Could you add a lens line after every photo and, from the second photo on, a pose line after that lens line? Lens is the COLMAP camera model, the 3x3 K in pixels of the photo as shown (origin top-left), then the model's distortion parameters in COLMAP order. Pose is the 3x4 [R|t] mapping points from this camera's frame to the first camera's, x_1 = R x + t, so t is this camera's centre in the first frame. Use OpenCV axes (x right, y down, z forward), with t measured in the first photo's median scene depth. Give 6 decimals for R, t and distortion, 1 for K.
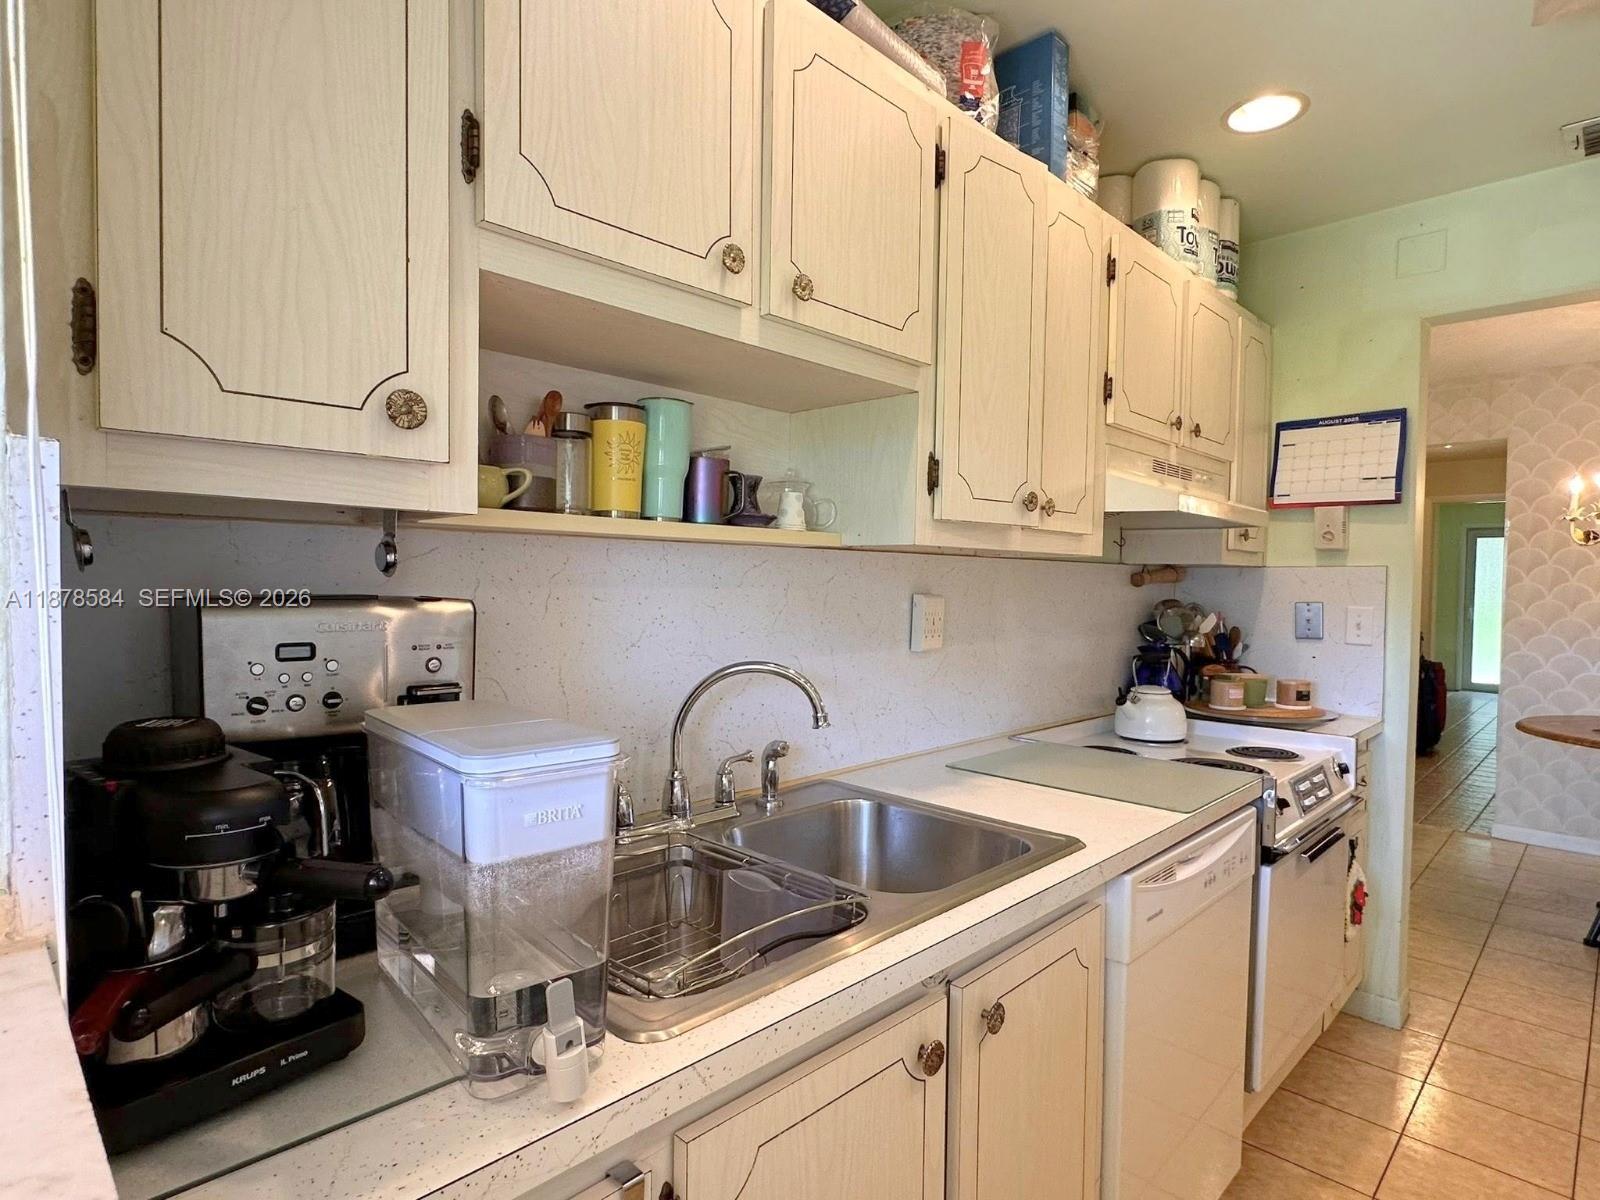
lens RADIAL K [[849.0, 0, 815.5], [0, 849.0, 604.4], [0, 0, 1]] dist [-0.001109, 0.000132]
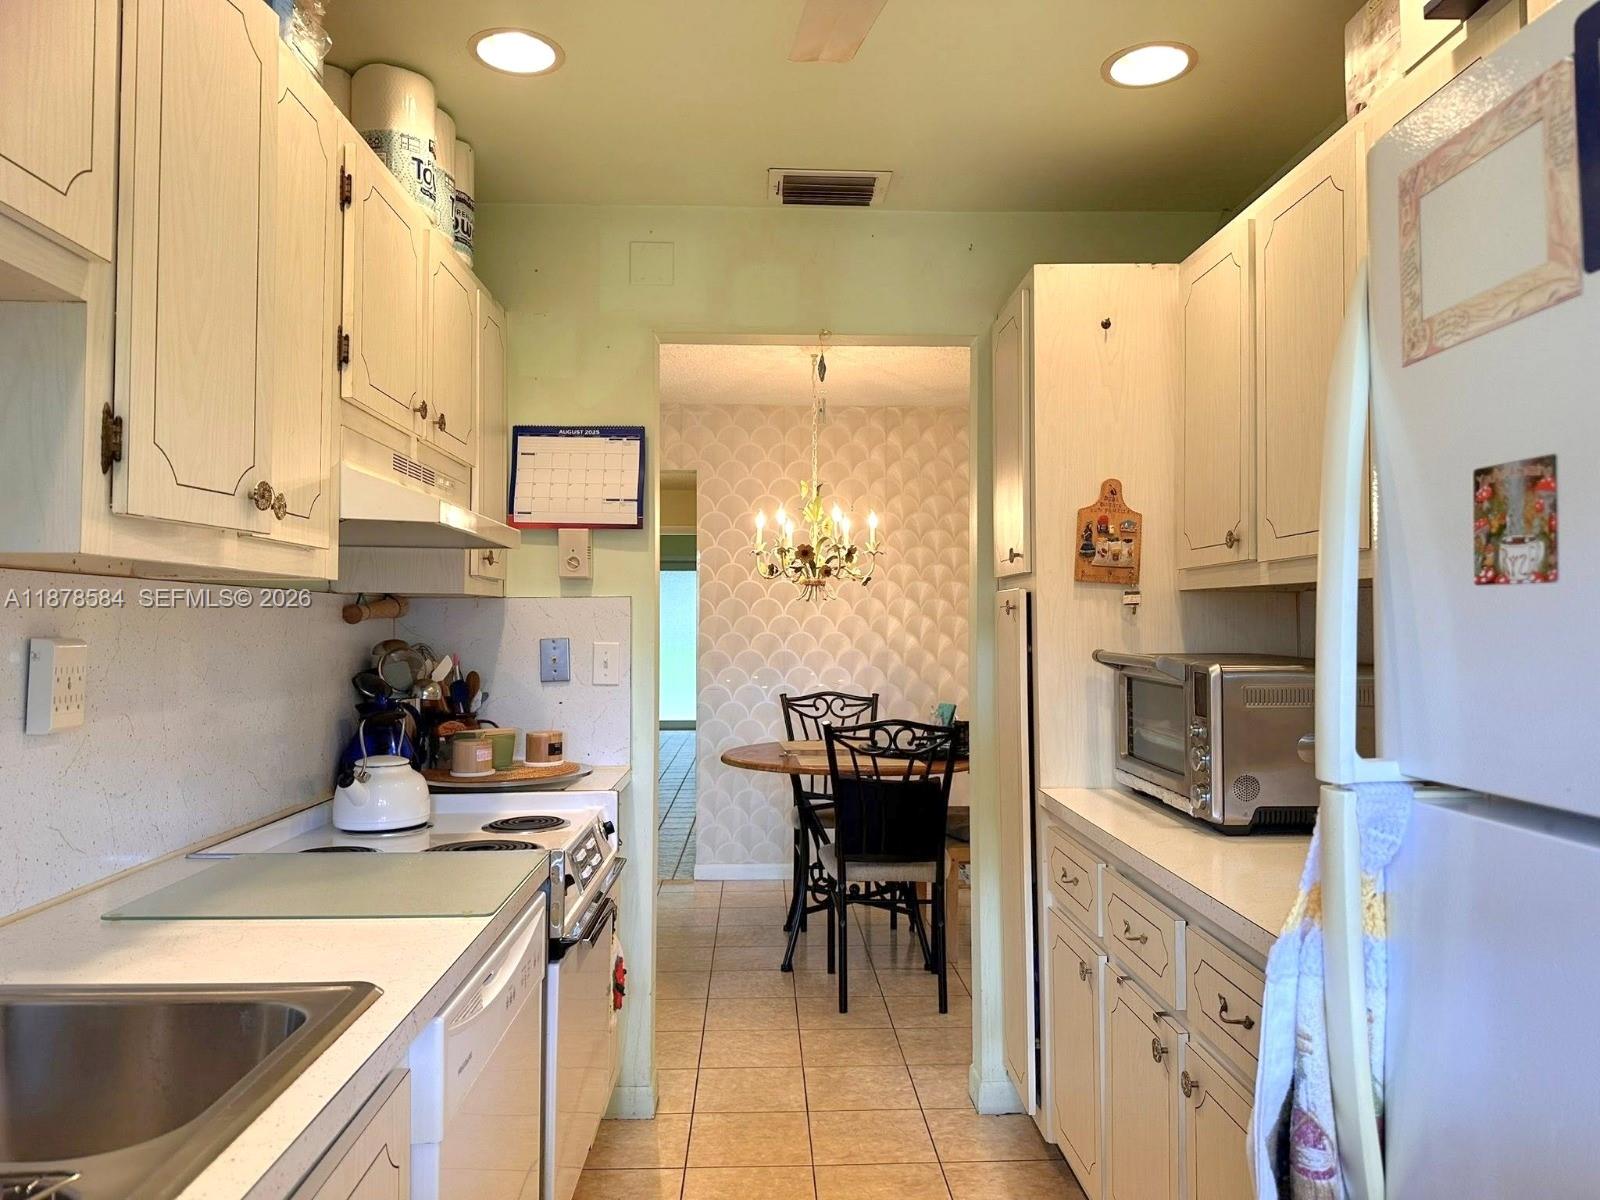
lens RADIAL K [[1101.4, 0, 792.7], [0, 1101.4, 591.4], [0, 0, 1]] dist [0.130721, -0.180881]
pose [[0.696963, 0.007571, 0.717068, -0.078640], [0.030220, 0.998746, -0.039918, 0.002515], [-0.716470, 0.049492, 0.695860, 0.069856]]
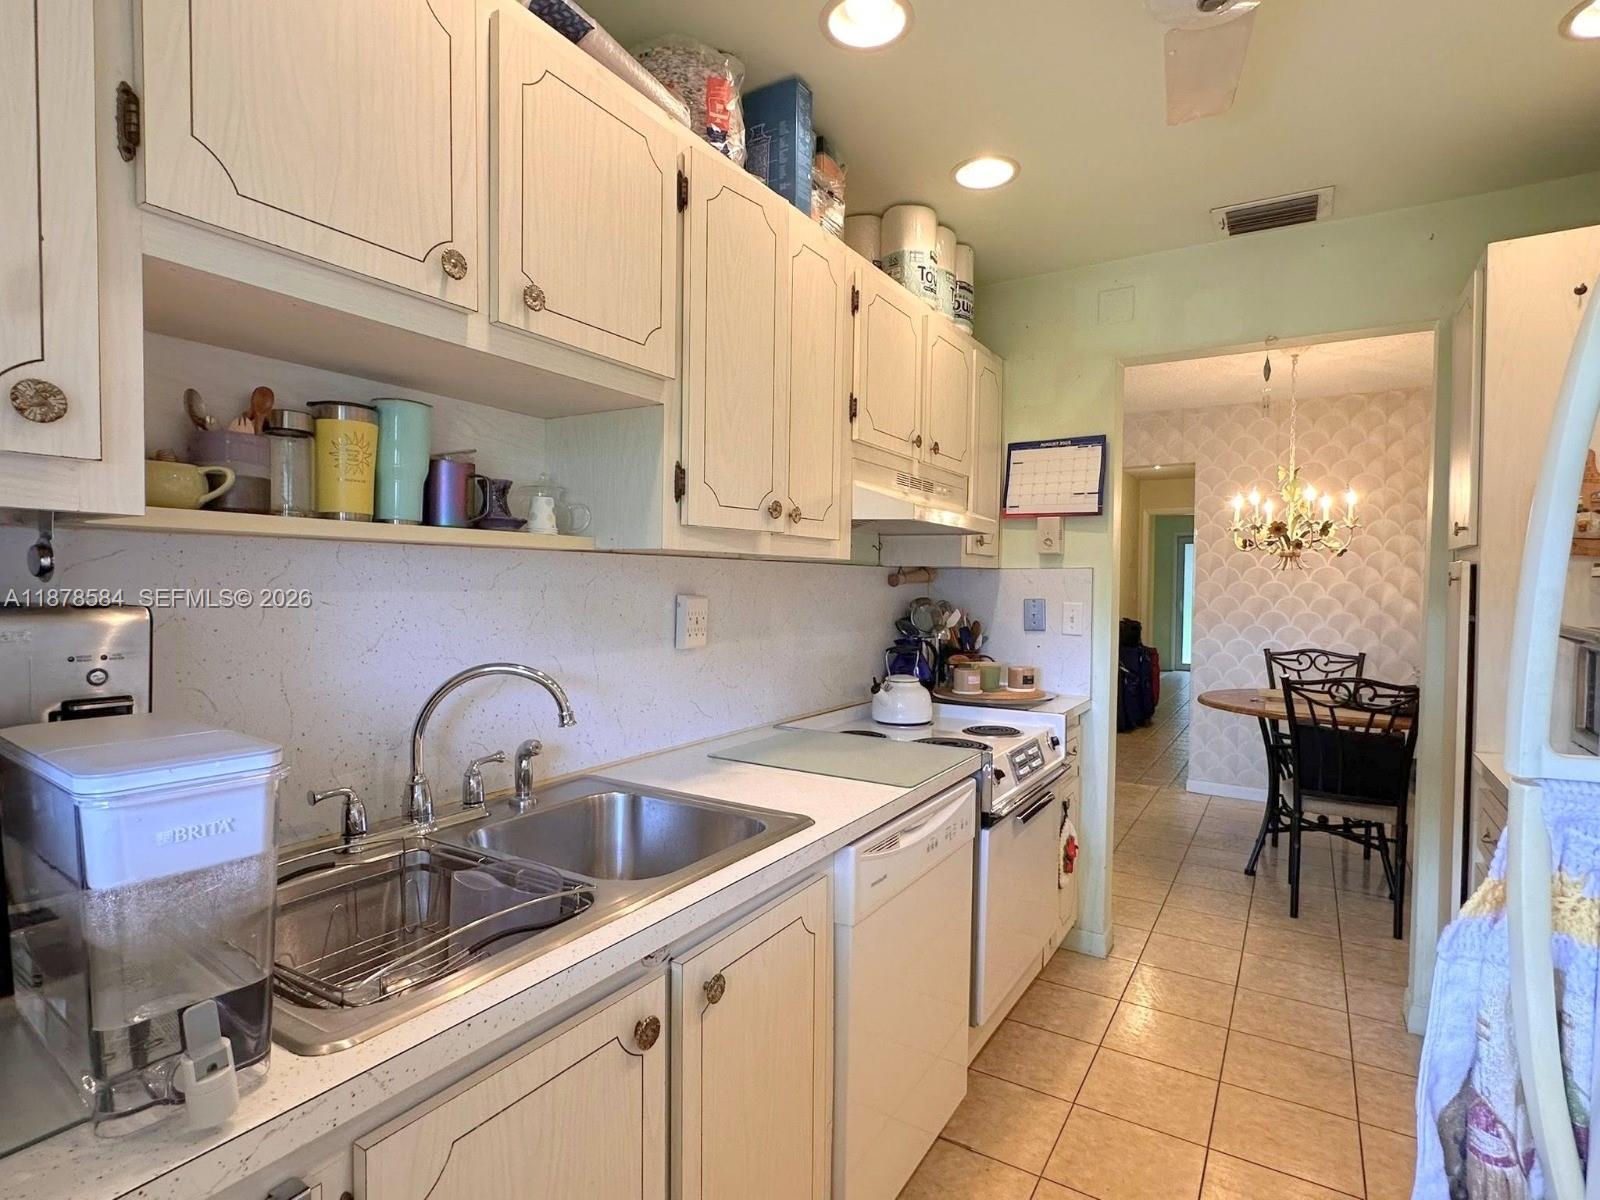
lens RADIAL K [[805.0, 0, 806.9], [0, 805.0, 605.9], [0, 0, 1]] dist [-0.000714, 0.000403]
pose [[0.976508, -0.009719, 0.215260, 0.059889], [0.008894, 0.999949, 0.004803, -0.002006], [-0.215296, -0.002775, 0.976545, -0.013159]]
